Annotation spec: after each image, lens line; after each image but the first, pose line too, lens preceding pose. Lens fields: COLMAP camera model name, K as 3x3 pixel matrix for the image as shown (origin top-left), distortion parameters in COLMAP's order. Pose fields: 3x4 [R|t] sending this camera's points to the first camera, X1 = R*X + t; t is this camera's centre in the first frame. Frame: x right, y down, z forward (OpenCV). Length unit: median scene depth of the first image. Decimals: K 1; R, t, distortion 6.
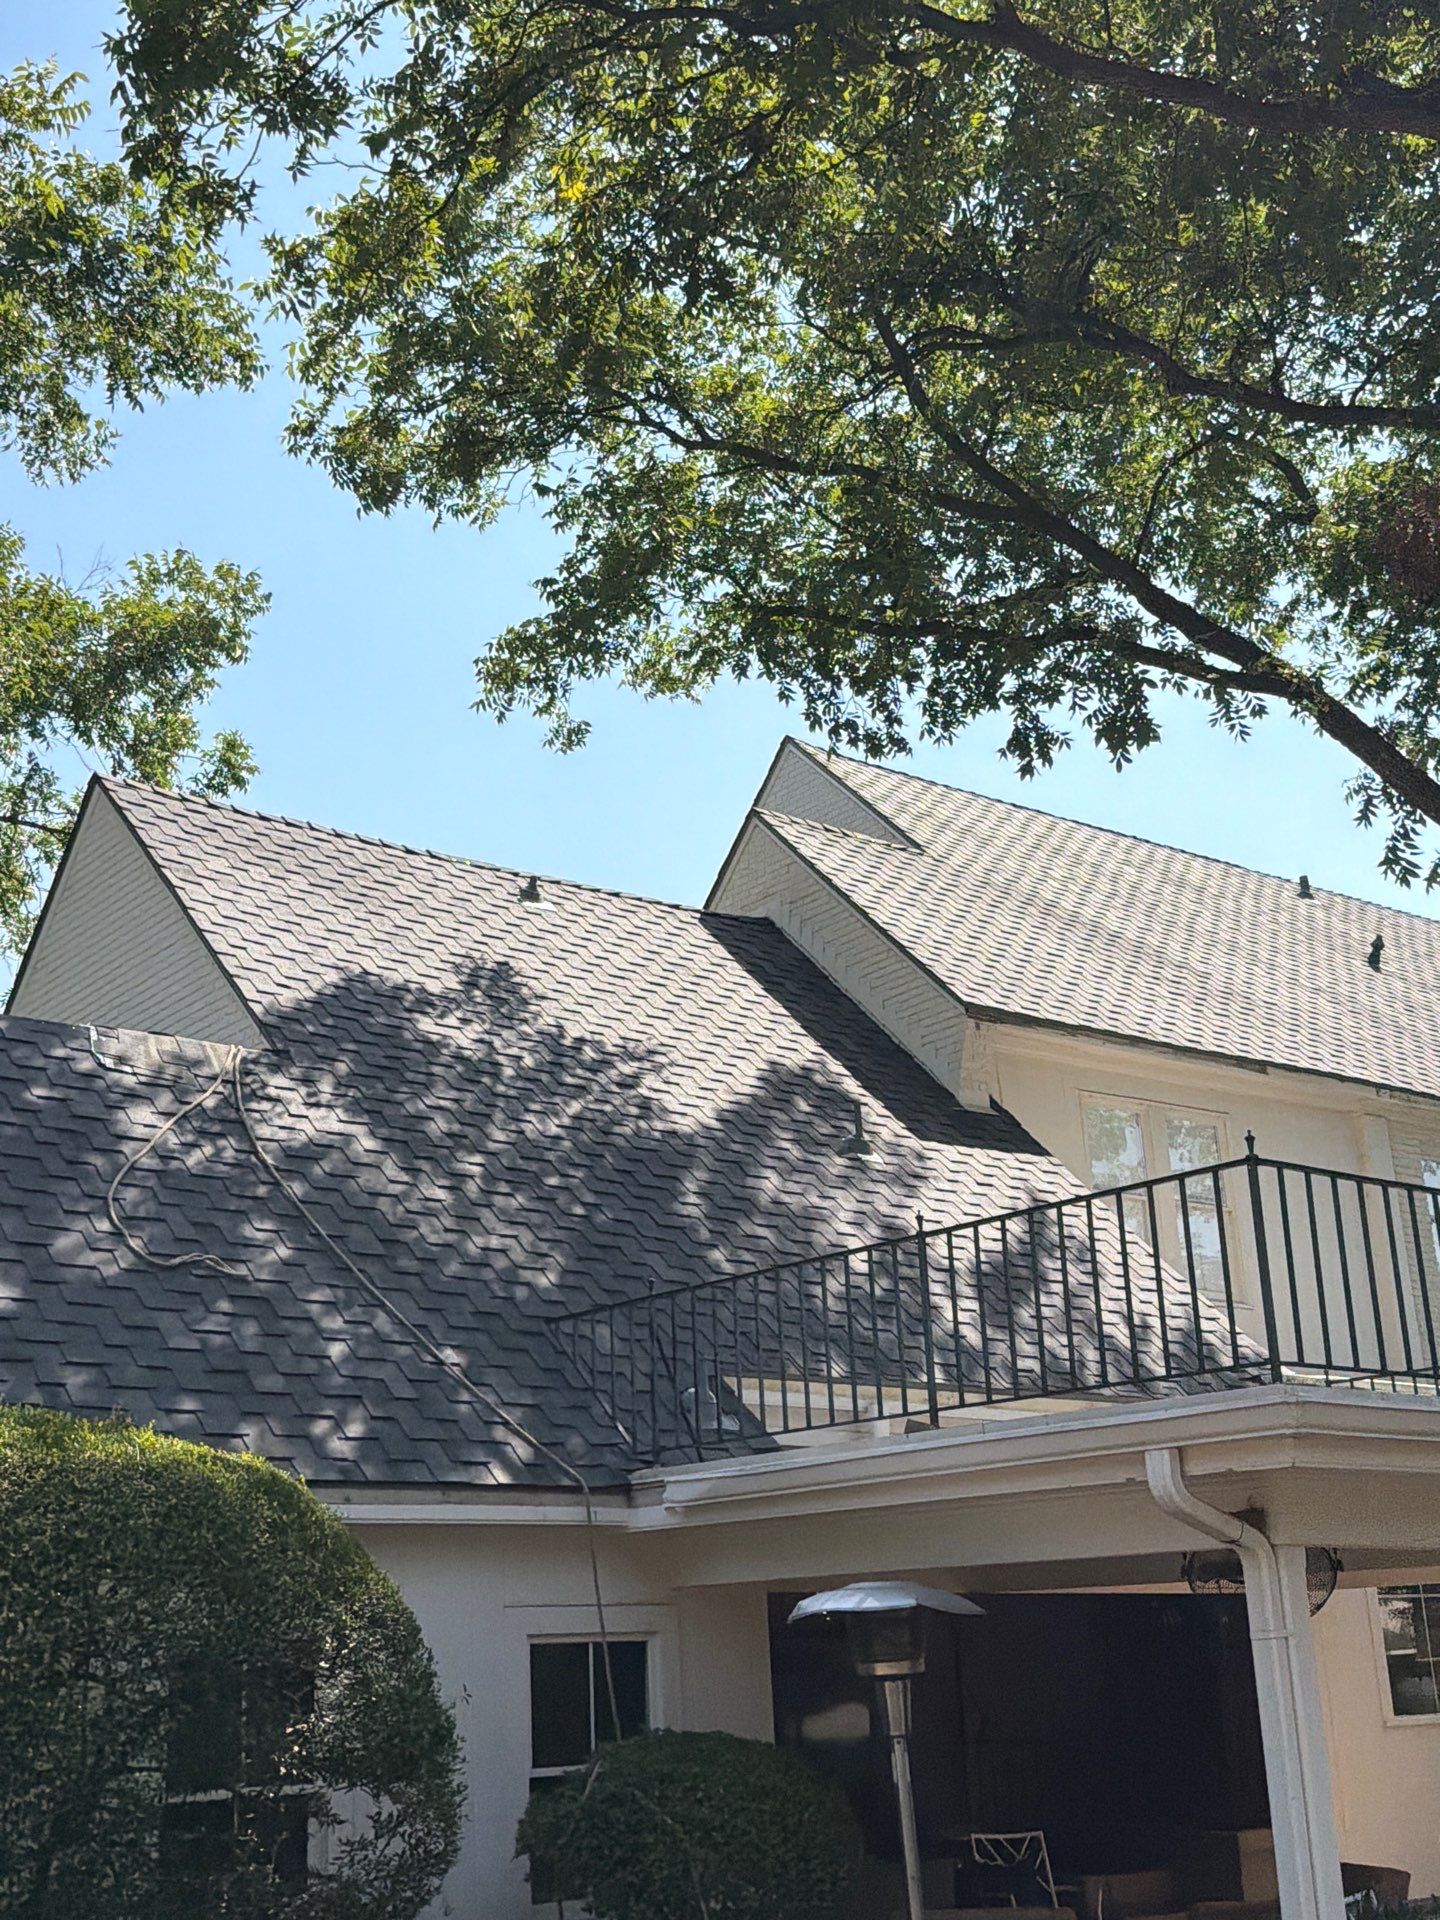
lens RADIAL K [[2249.8, 0, 713.4], [0, 2249.8, 981.6], [0, 0, 1]] dist [0.206354, -0.419797]
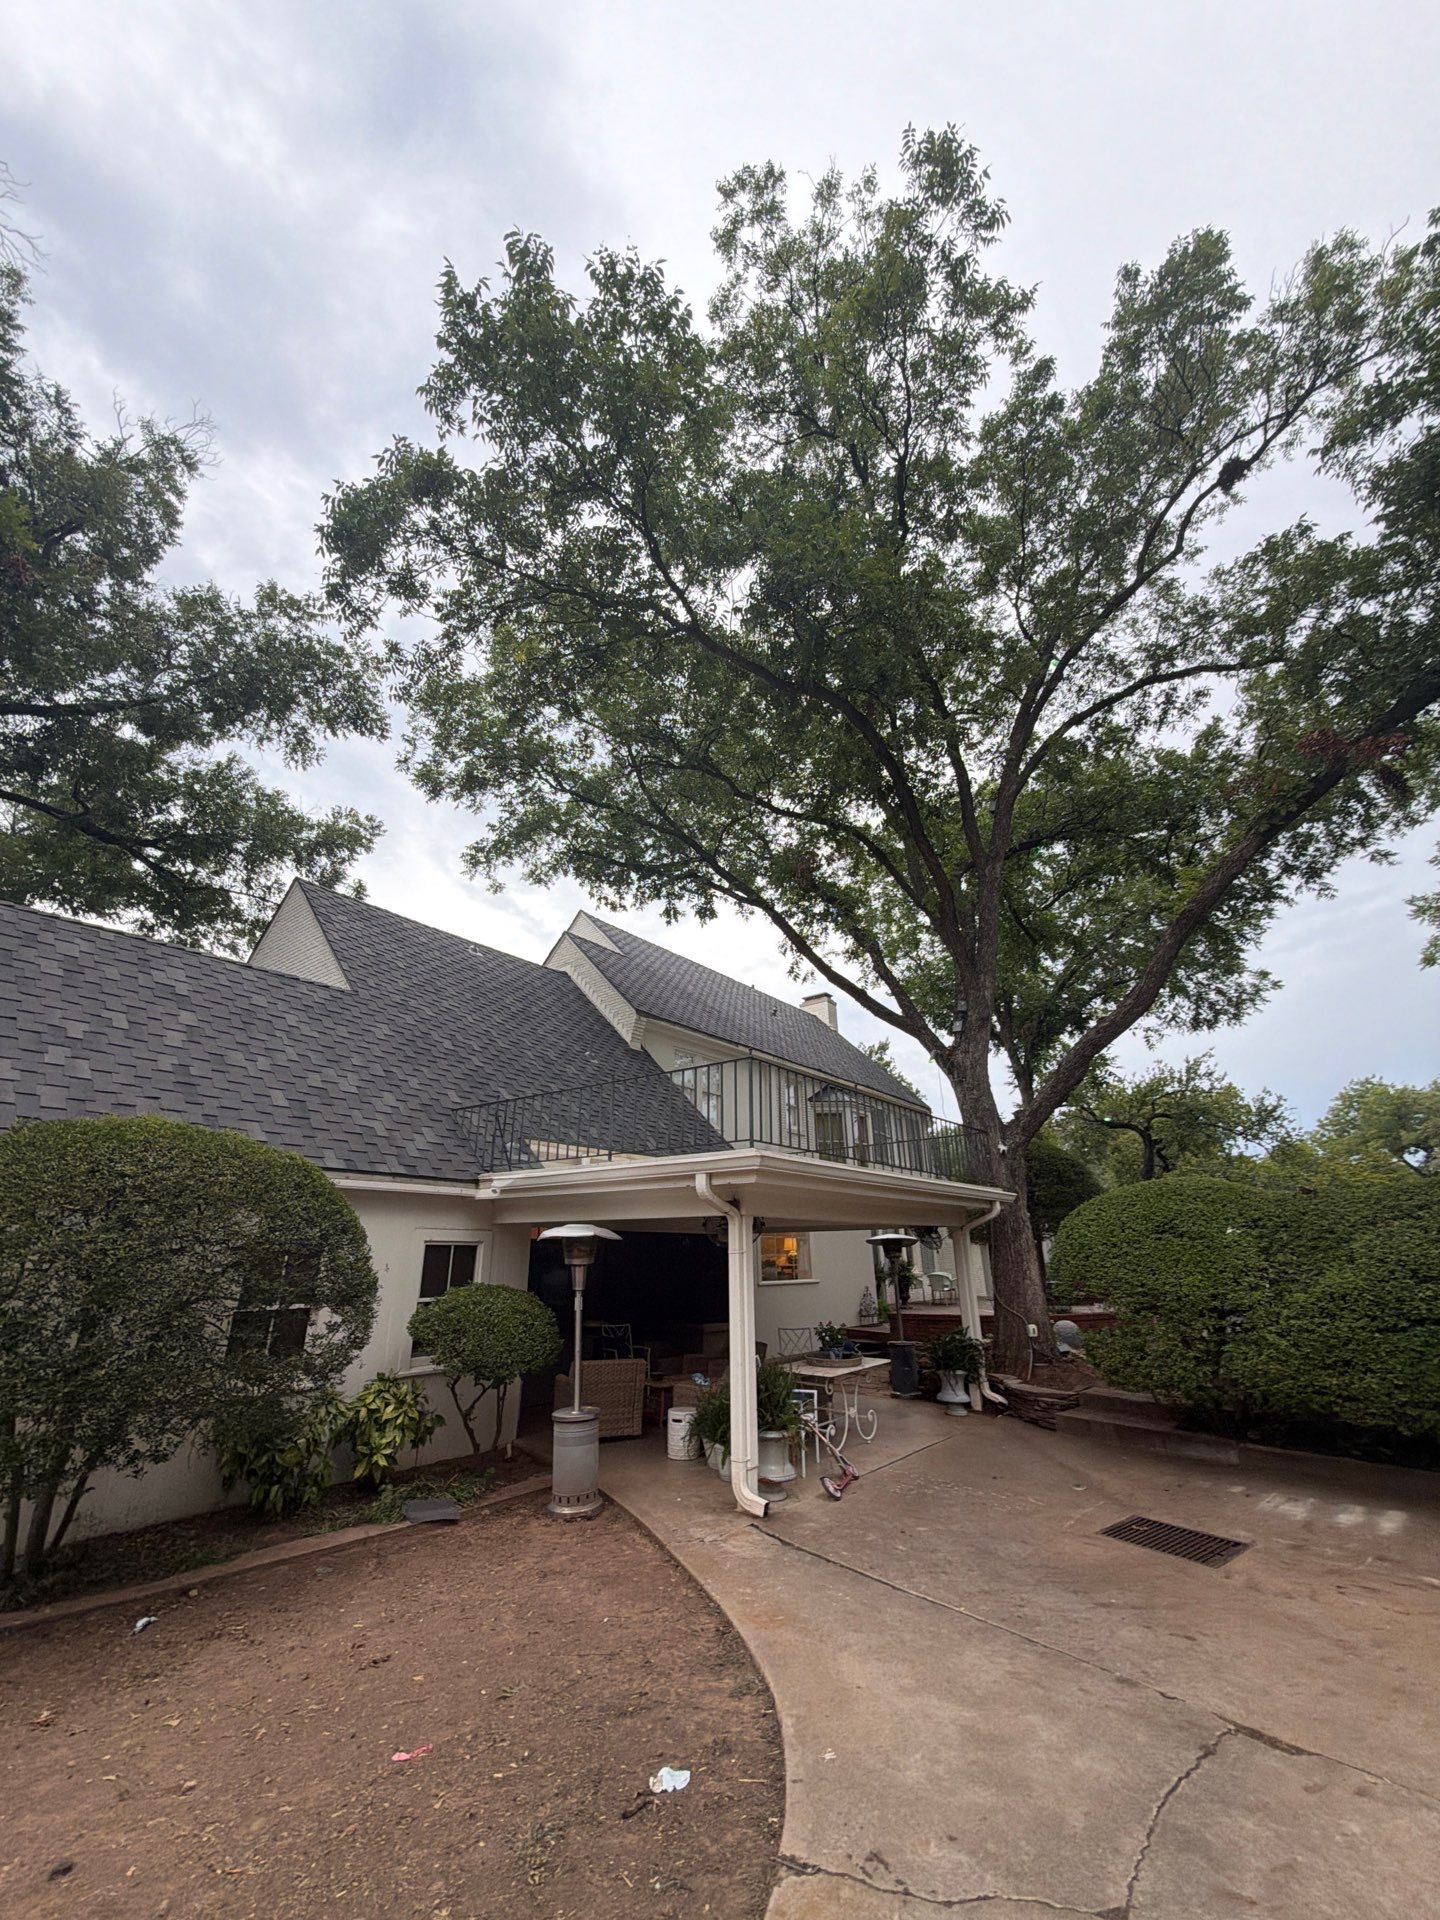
lens RADIAL K [[762.1, 0, 716.1], [0, 762.1, 960.7], [0, 0, 1]] dist [0.004158, -0.000278]
pose [[0.970543, 0.117984, 0.210061, 0.007123], [-0.101238, 0.990891, -0.088801, 0.026666], [-0.218625, 0.064919, 0.973647, 0.100911]]
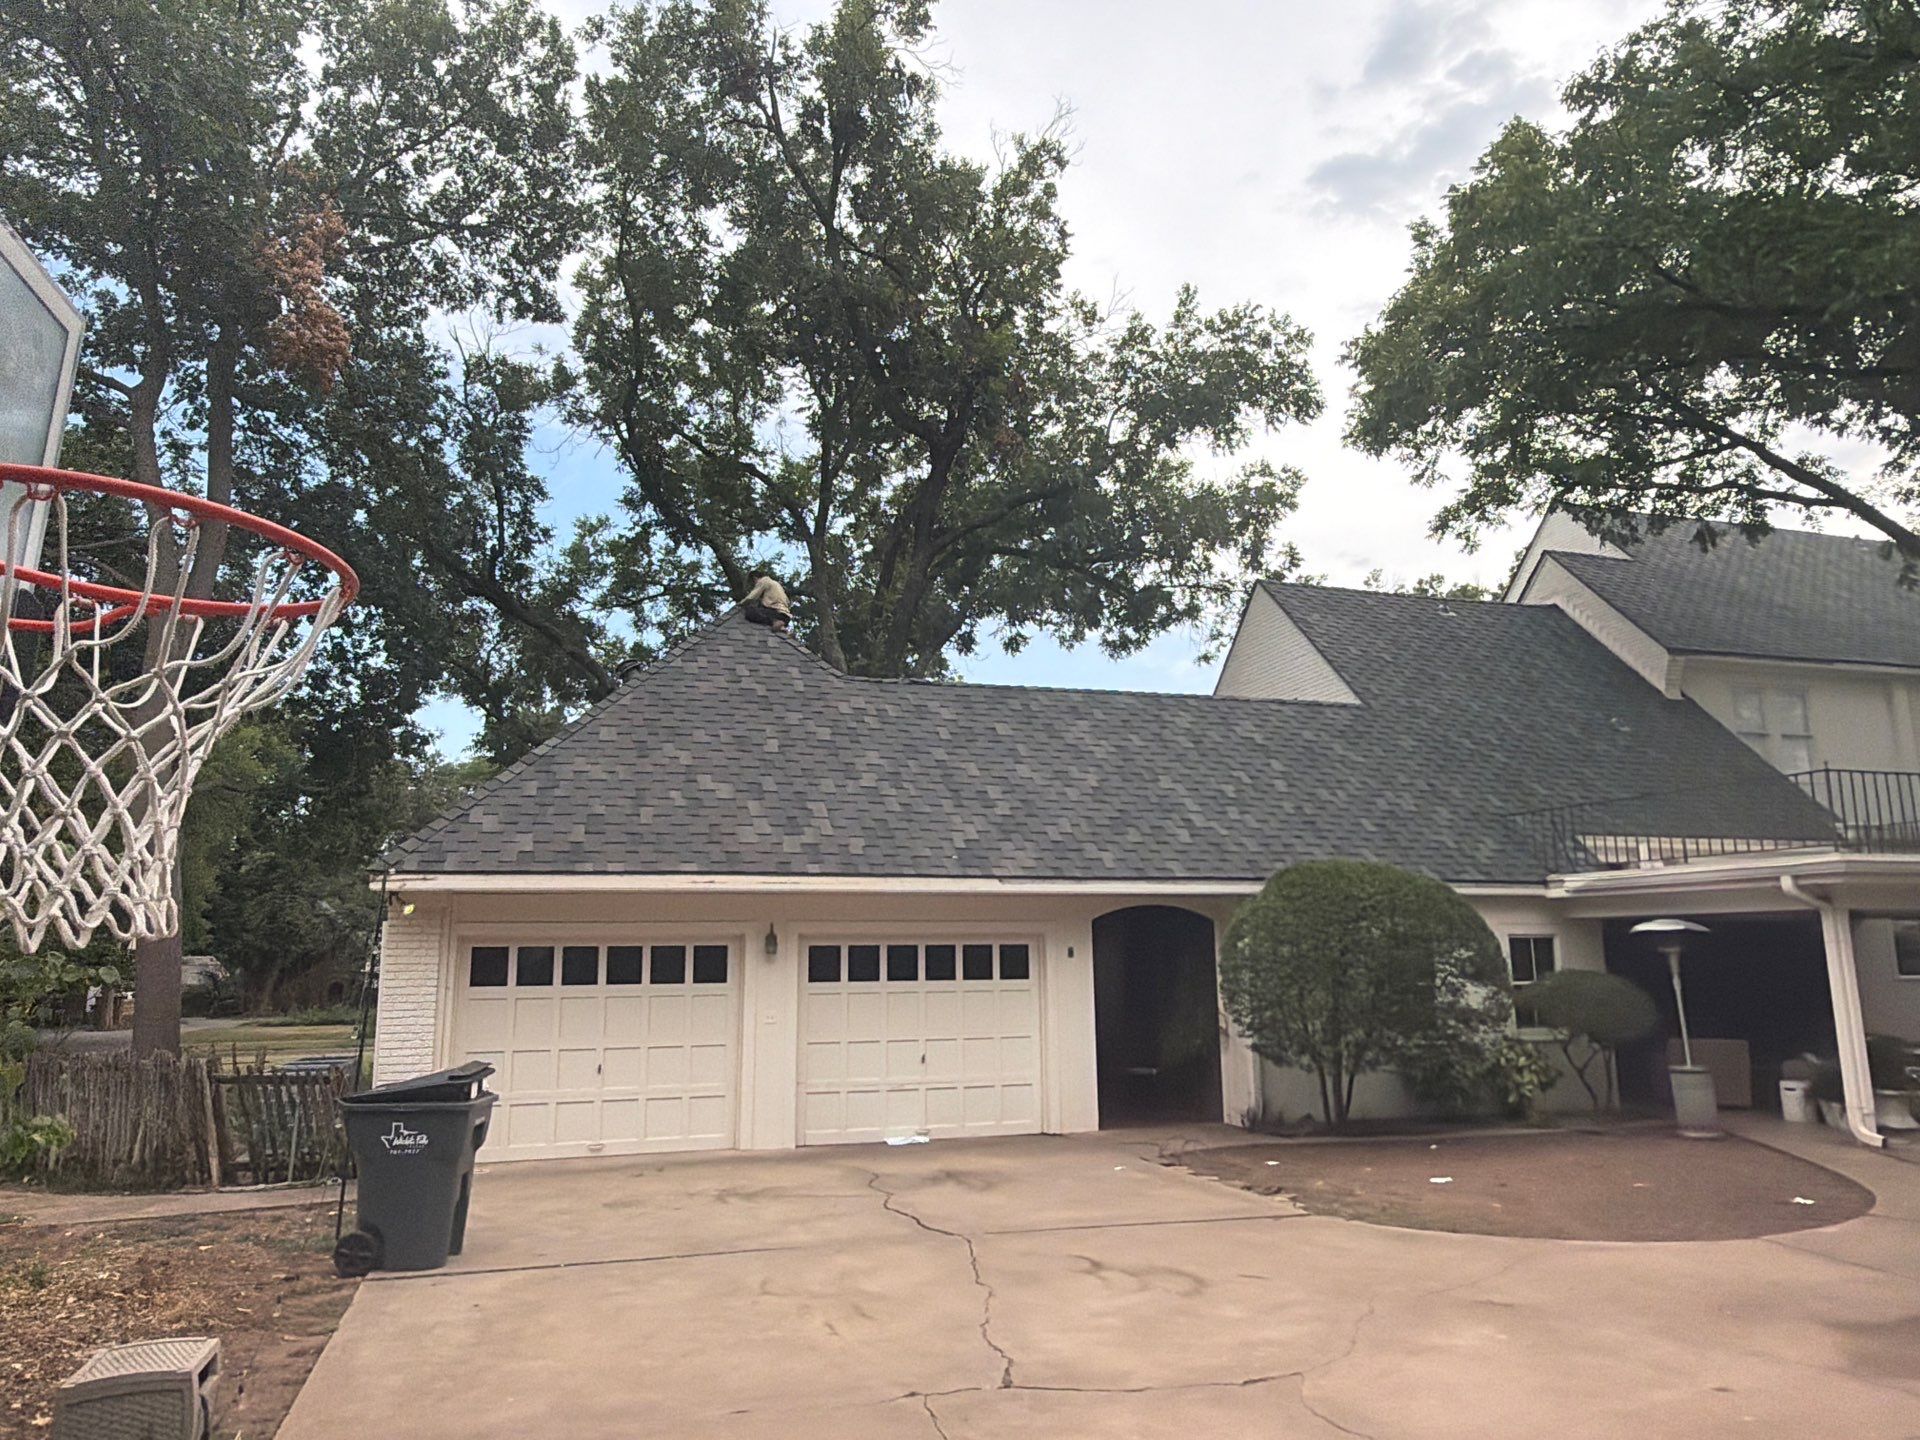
lens RADIAL K [[1270.0, 0, 964.5], [0, 1270.0, 726.9], [0, 0, 1]] dist [-0.005520, 0.000740]
pose [[0.933745, -0.033497, -0.356367, -0.093313], [0.077985, 0.990732, 0.111211, -0.114300], [0.349339, -0.131634, 0.927704, -0.384130]]
